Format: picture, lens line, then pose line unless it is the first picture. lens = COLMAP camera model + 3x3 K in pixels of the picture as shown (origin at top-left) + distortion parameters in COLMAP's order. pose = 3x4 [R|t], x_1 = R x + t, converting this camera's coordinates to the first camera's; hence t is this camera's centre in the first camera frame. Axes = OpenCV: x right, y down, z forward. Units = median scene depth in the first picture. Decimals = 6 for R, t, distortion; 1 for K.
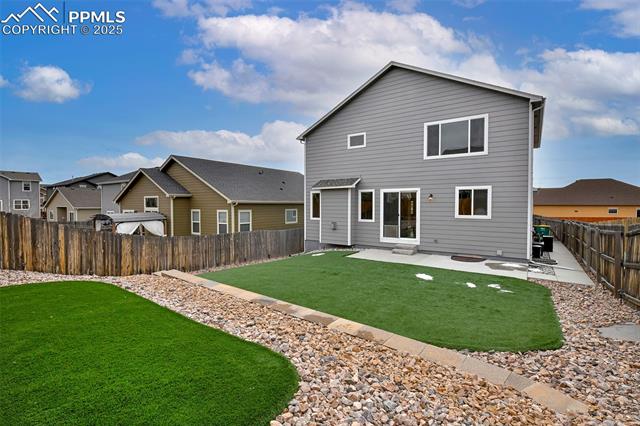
lens RADIAL K [[305.3, 0, 322.0], [0, 305.3, 214.7], [0, 0, 1]] dist [0.002481, -0.000919]
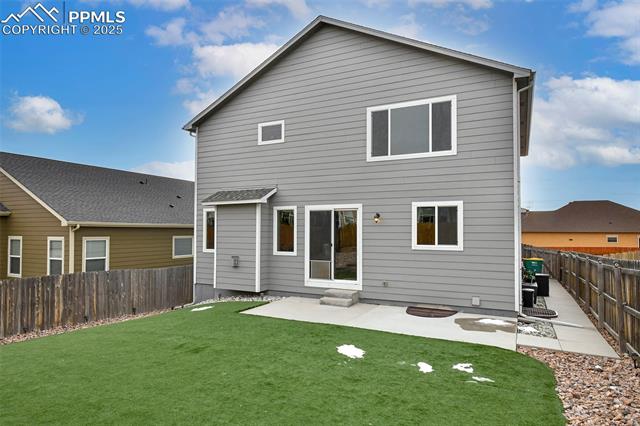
lens RADIAL K [[402.7, 0, 306.6], [0, 402.7, 226.3], [0, 0, 1]] dist [0.008470, 0.006454]
pose [[0.993198, 0.003989, 0.116371, 0.096468], [0.001213, 0.999004, -0.044595, -0.000445], [-0.116433, 0.044433, 0.992204, 0.141876]]
